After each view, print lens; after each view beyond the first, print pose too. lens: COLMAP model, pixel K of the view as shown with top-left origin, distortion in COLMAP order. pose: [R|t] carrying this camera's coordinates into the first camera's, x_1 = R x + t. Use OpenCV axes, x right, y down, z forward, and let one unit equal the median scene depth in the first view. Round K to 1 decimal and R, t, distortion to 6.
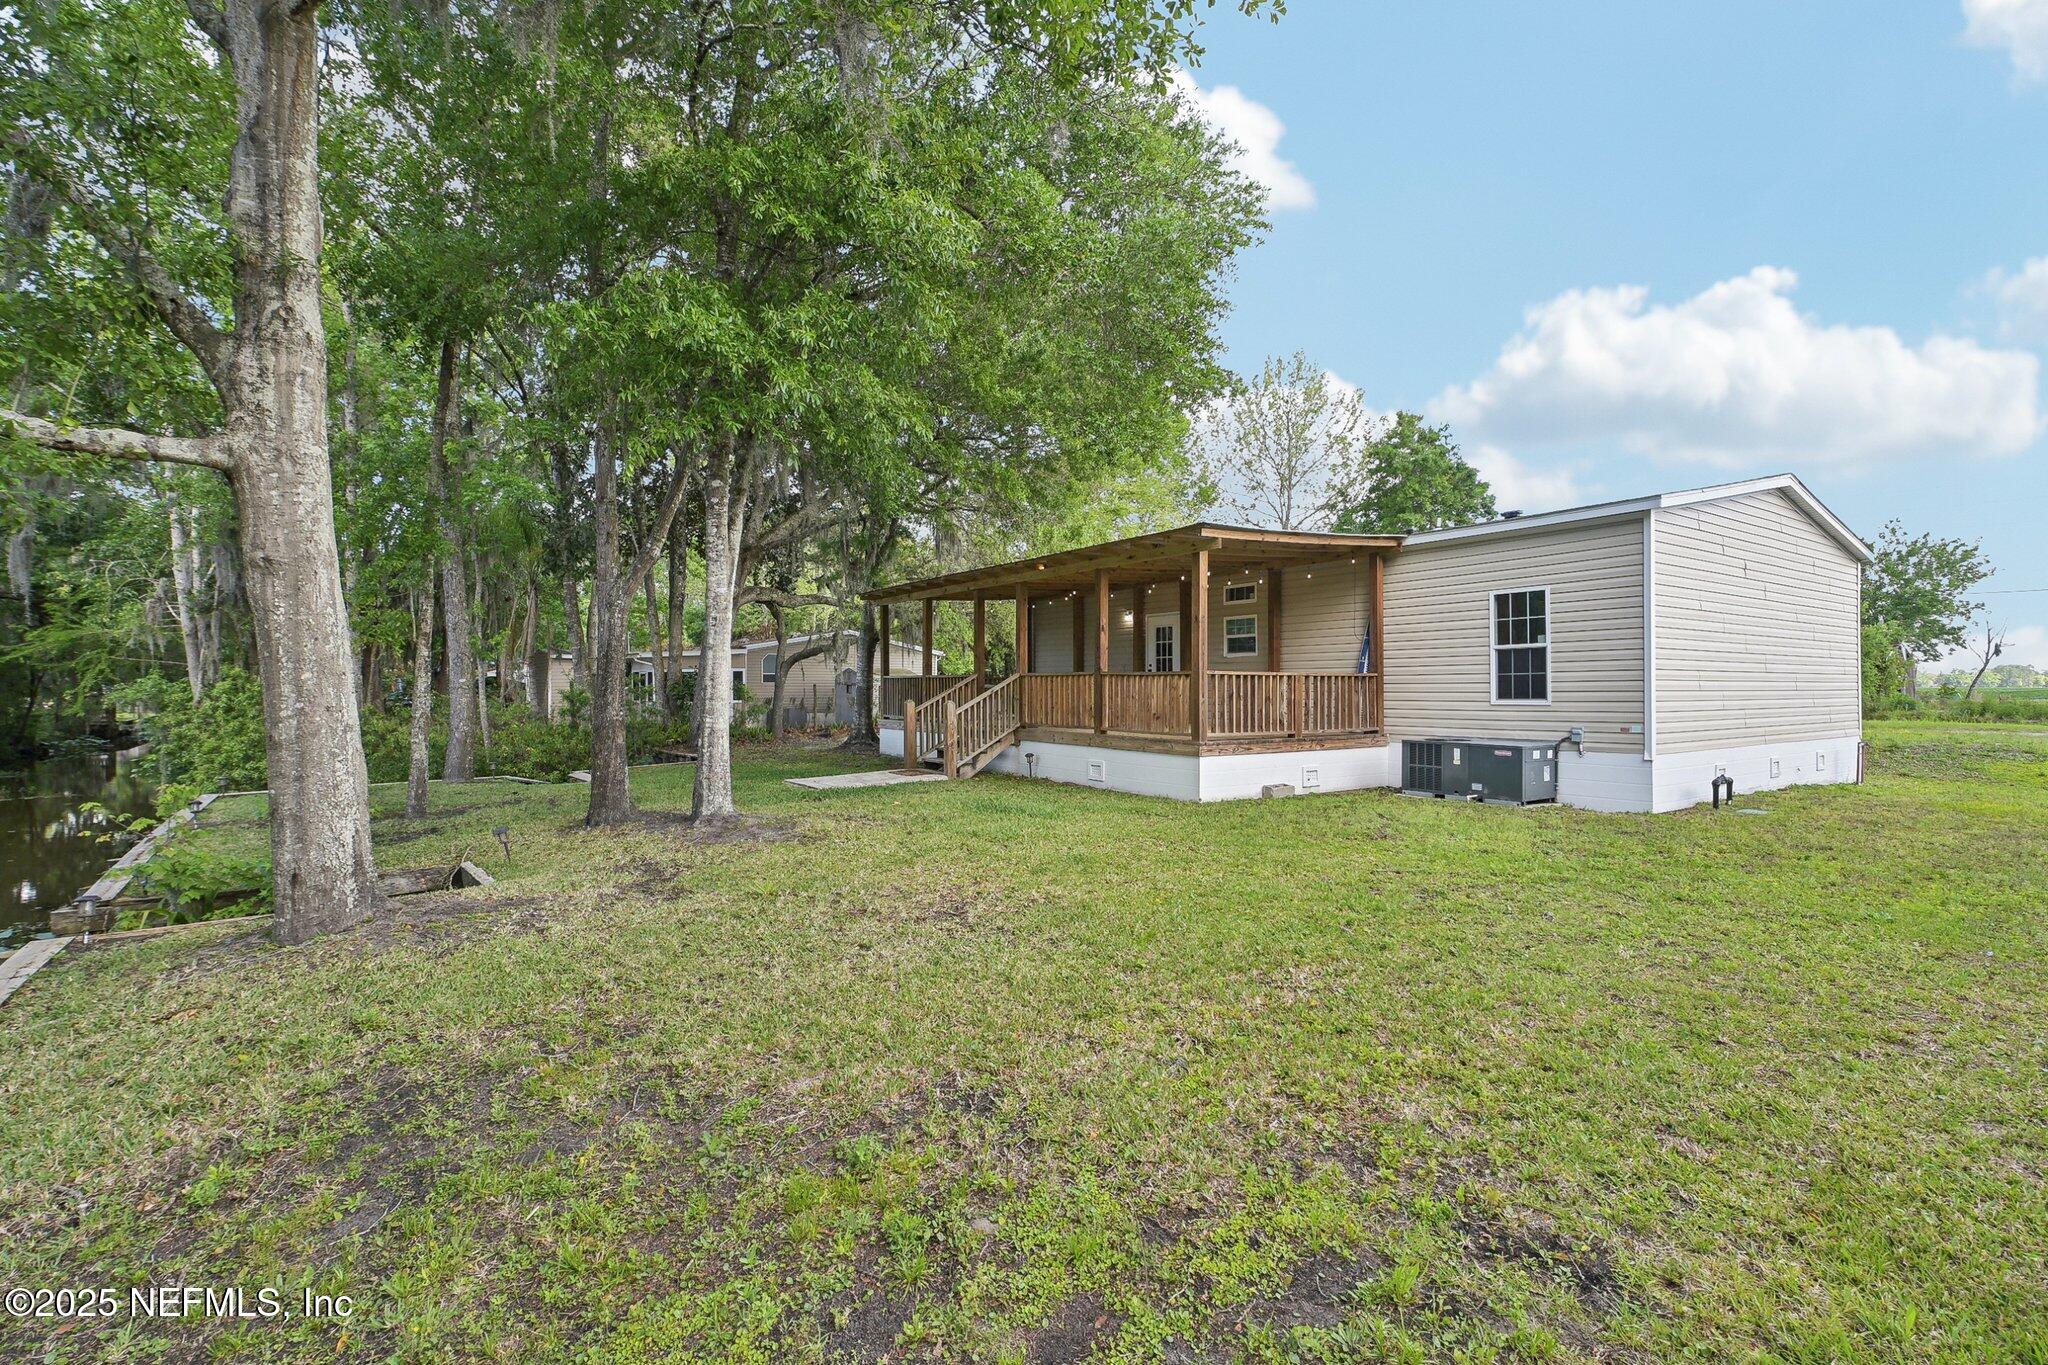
lens RADIAL K [[897.8, 0, 1043.7], [0, 897.8, 680.2], [0, 0, 1]] dist [0.002057, 0.000028]
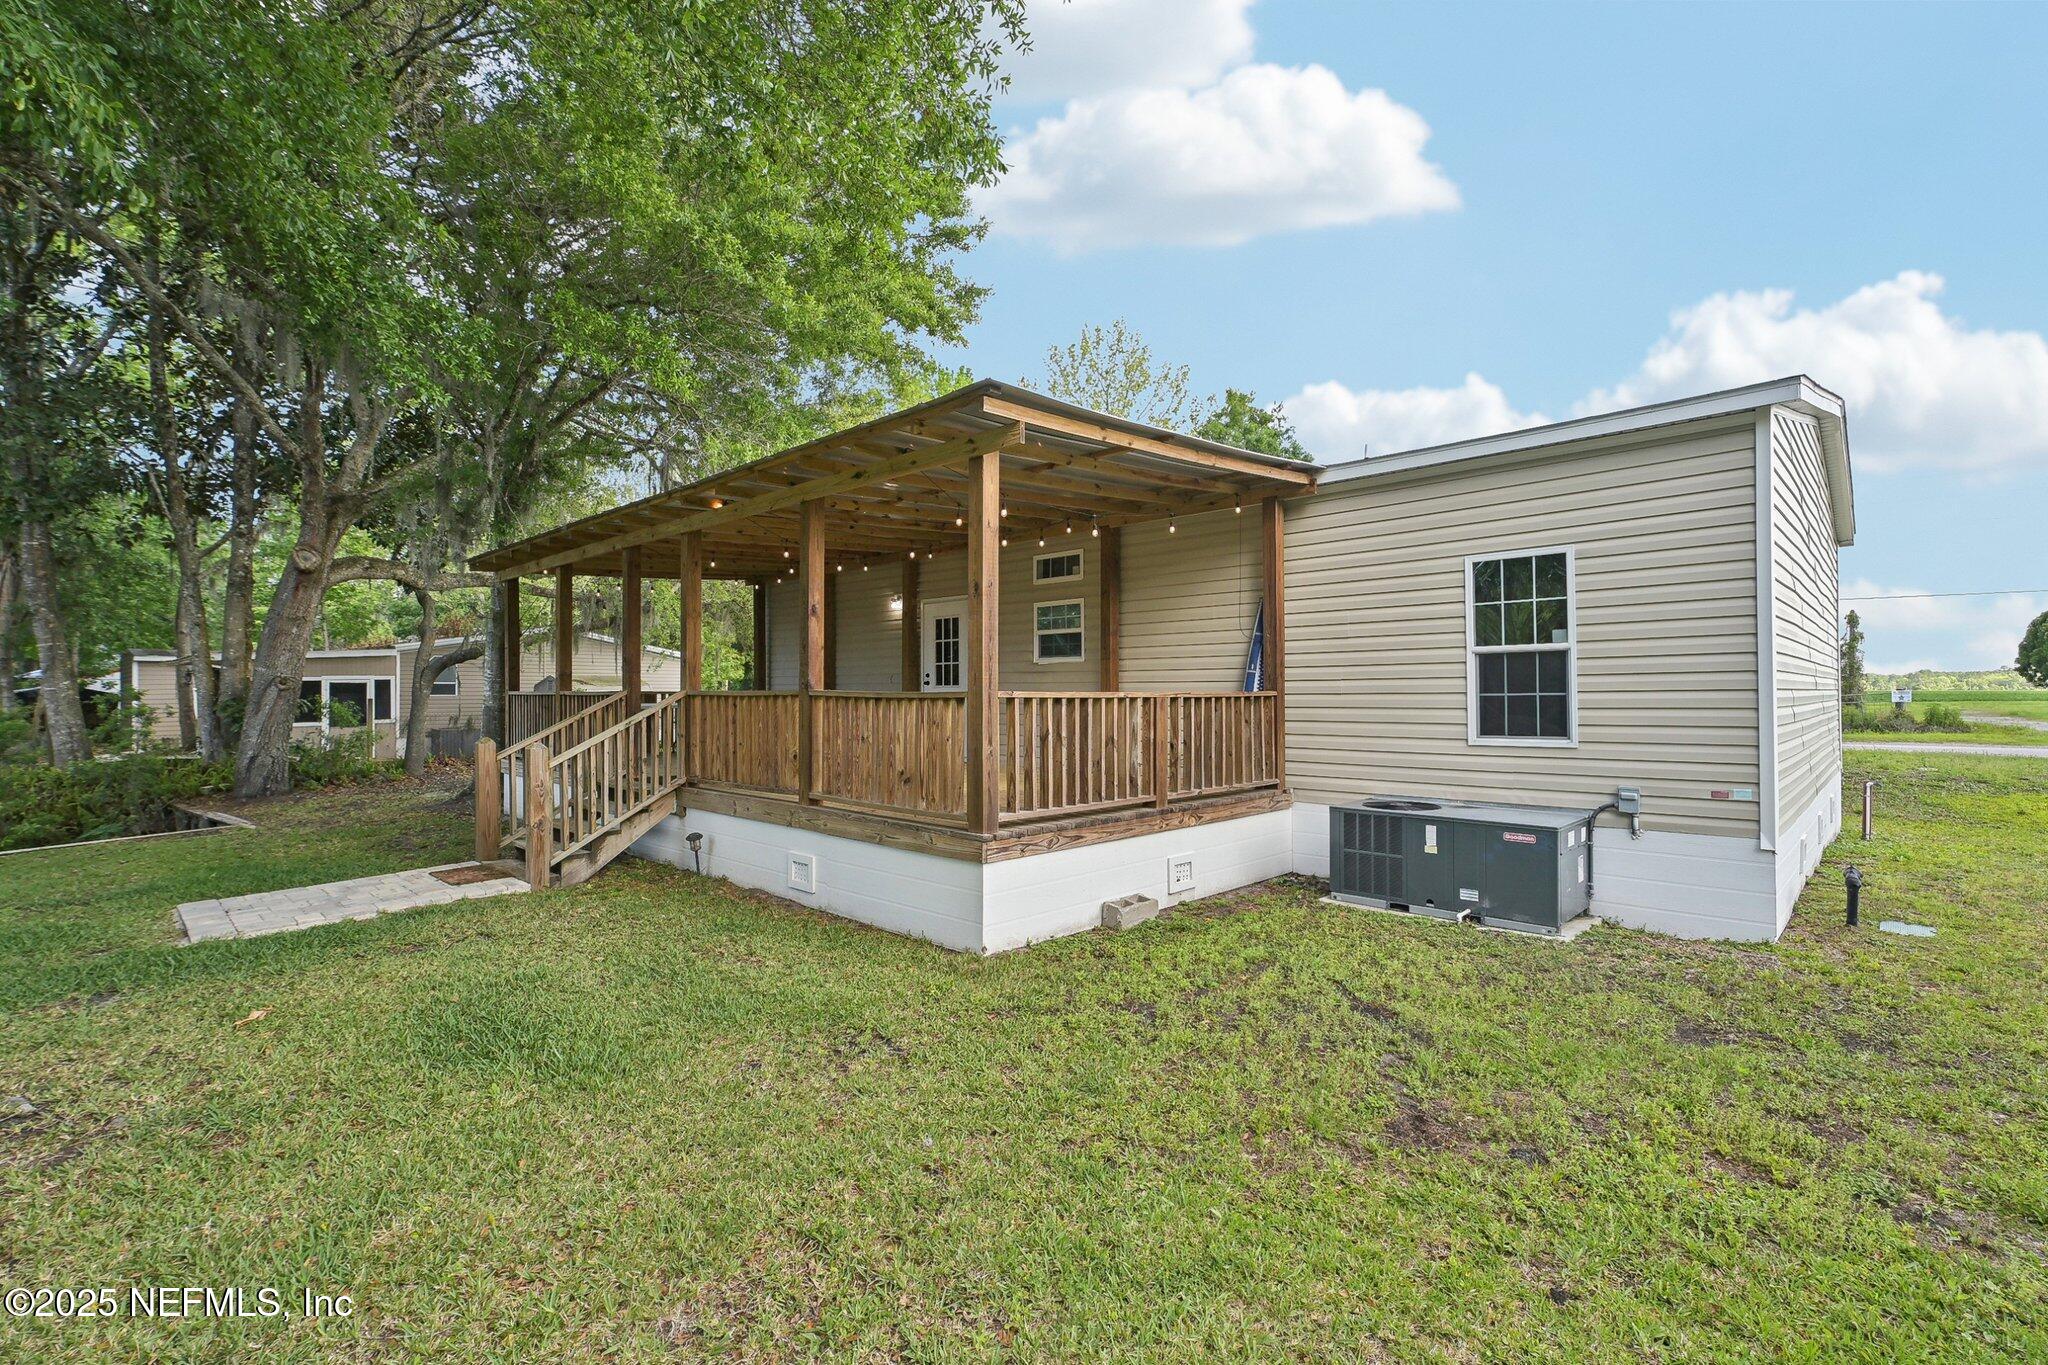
lens RADIAL K [[897.8, 0, 1043.7], [0, 897.8, 680.2], [0, 0, 1]] dist [0.002057, 0.000028]
pose [[0.979089, 0.001334, 0.203426, 0.098181], [-0.000078, 0.999981, -0.006180, -0.012589], [-0.203430, 0.006035, 0.979071, 0.470852]]
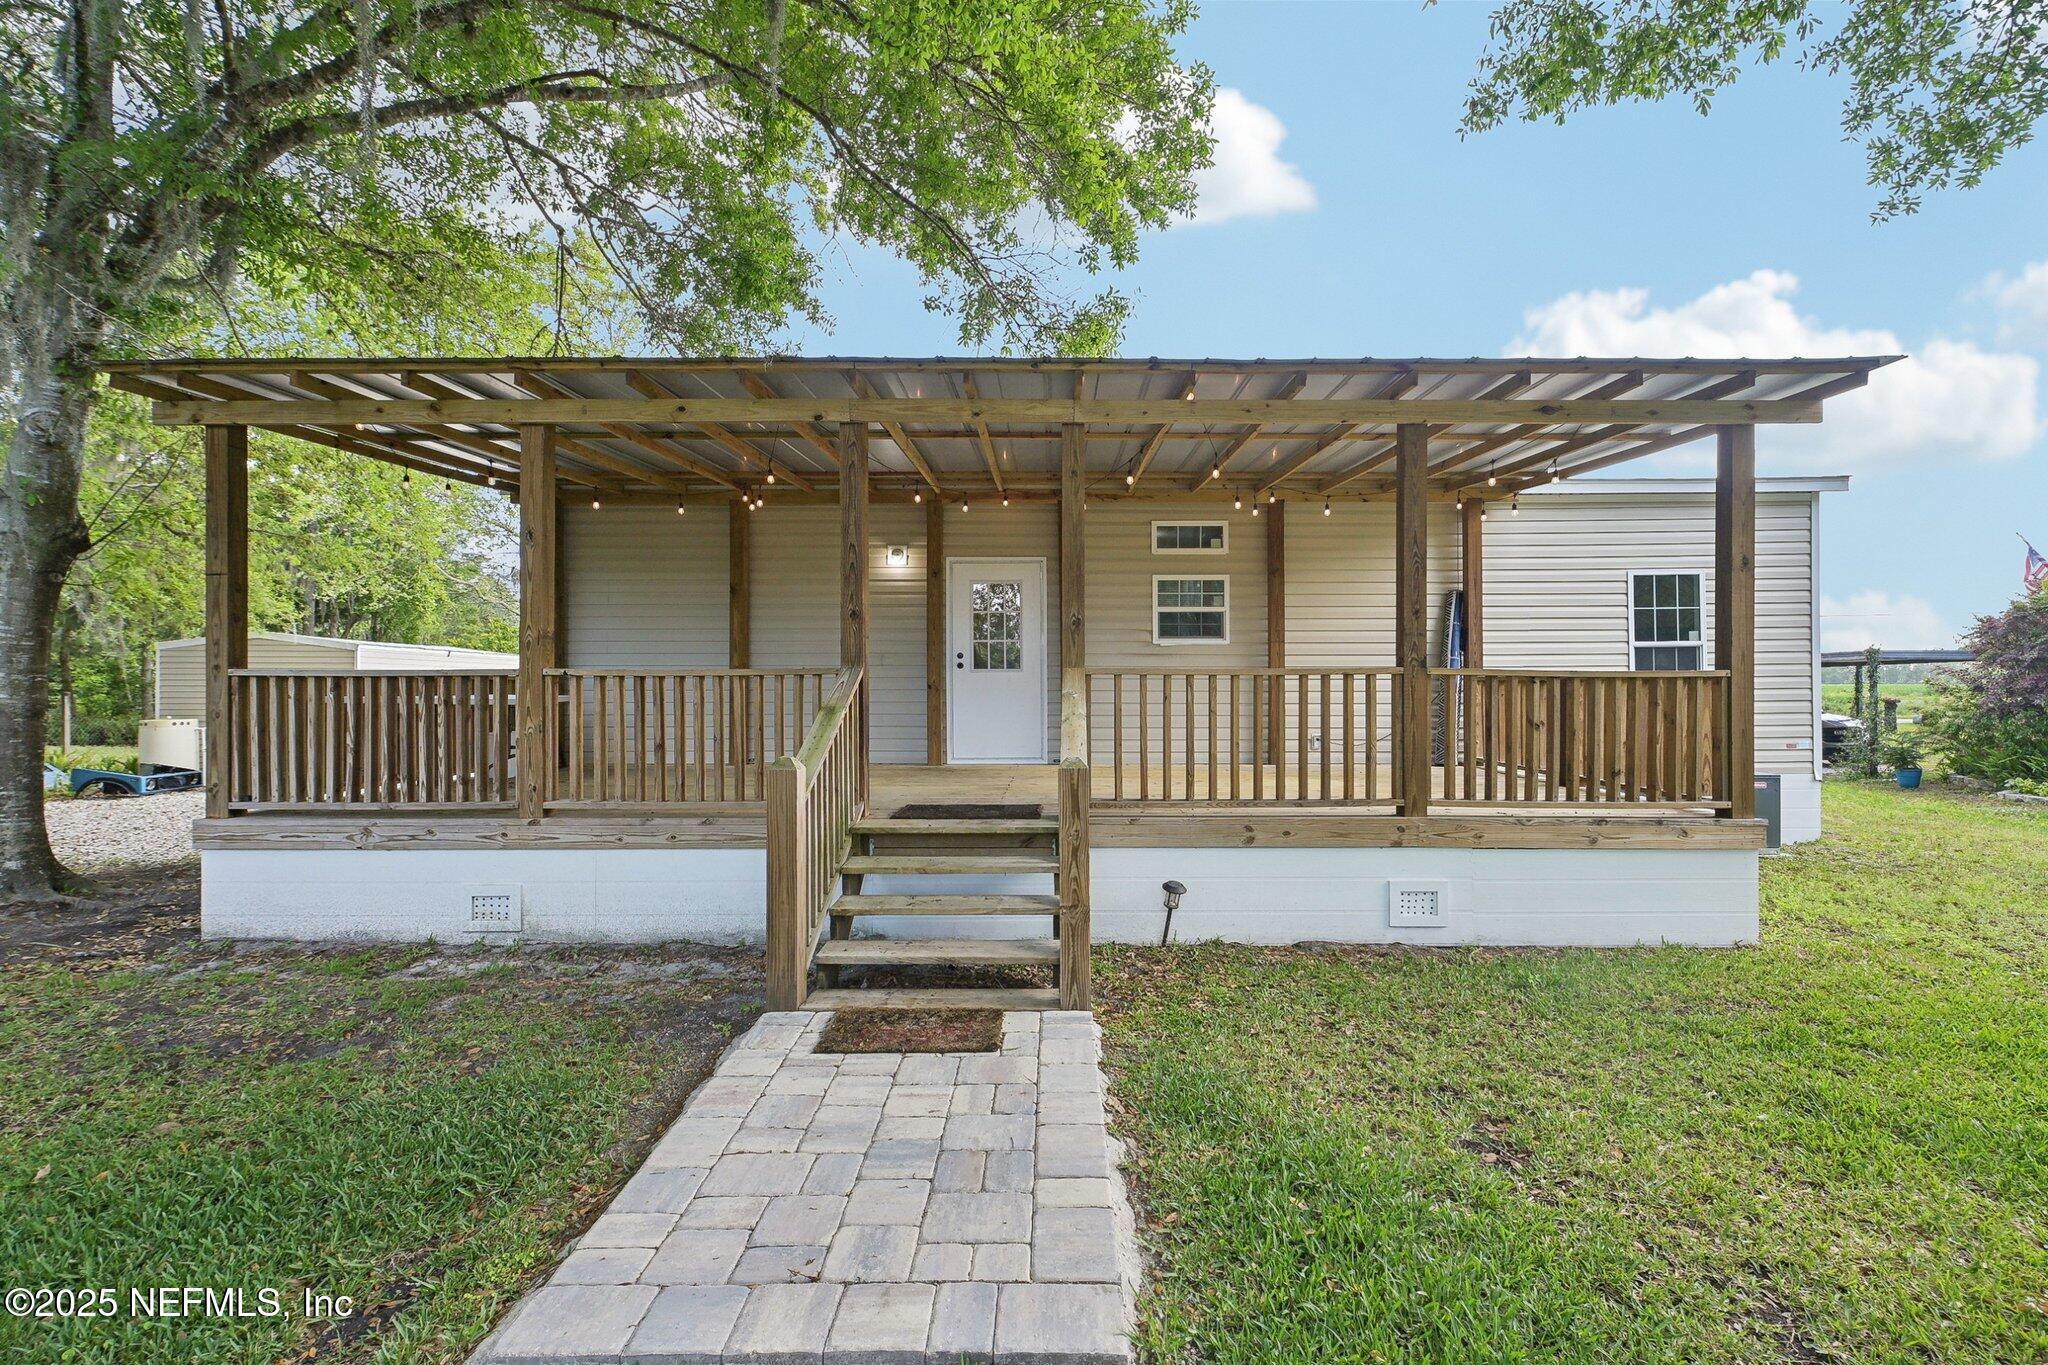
lens RADIAL K [[897.8, 0, 1043.7], [0, 897.8, 680.2], [0, 0, 1]] dist [0.002057, 0.000028]
pose [[0.579334, 0.000703, 0.815090, -0.409272], [-0.004545, 0.999987, 0.002368, -0.005550], [-0.815078, -0.005076, 0.579329, 0.966686]]
